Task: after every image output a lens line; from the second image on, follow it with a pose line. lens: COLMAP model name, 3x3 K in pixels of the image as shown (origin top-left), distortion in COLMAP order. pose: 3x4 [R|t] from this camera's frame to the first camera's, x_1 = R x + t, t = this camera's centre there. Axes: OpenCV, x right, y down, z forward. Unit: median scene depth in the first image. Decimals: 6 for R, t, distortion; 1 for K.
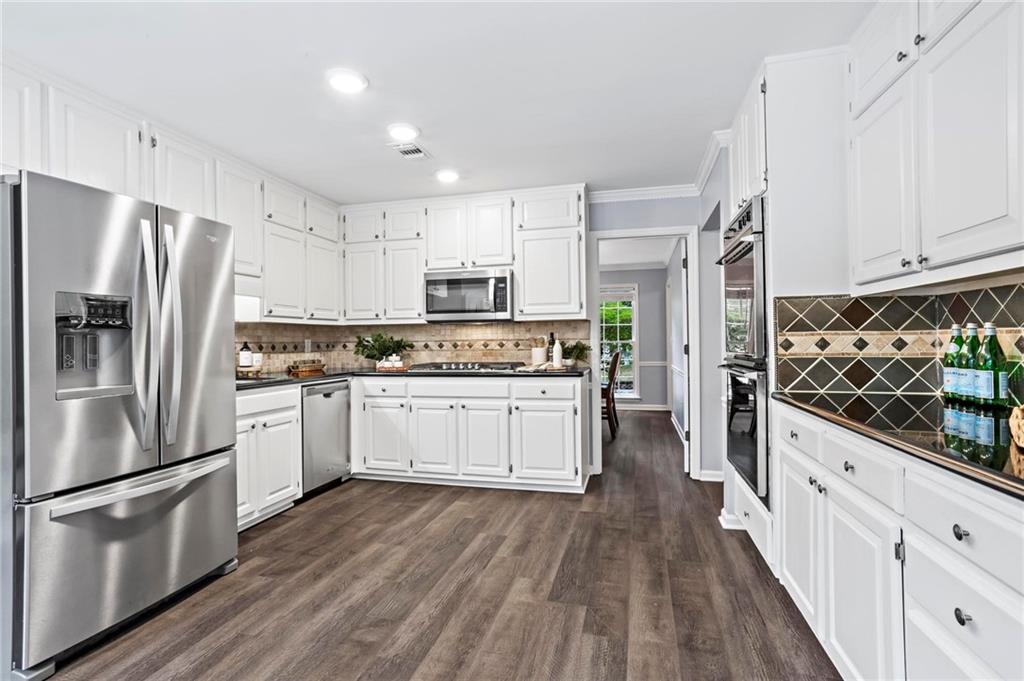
lens RADIAL K [[501.7, 0, 512.0], [0, 501.7, 340.5], [0, 0, 1]] dist [-0.036601, -0.000142]
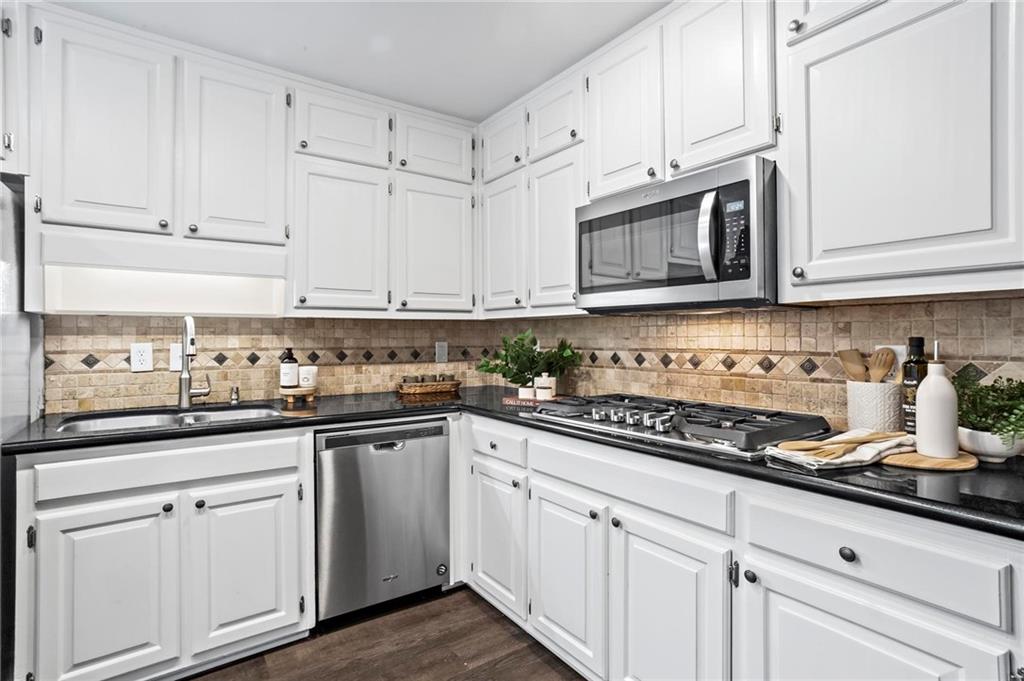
lens RADIAL K [[502.5, 0, 511.2], [0, 502.5, 331.1], [0, 0, 1]] dist [-0.056849, 0.037974]
pose [[0.747386, 0.004263, -0.664376, 0.095645], [-0.003257, 0.999991, 0.002752, -0.019733], [0.664382, 0.000107, 0.747394, 0.611458]]
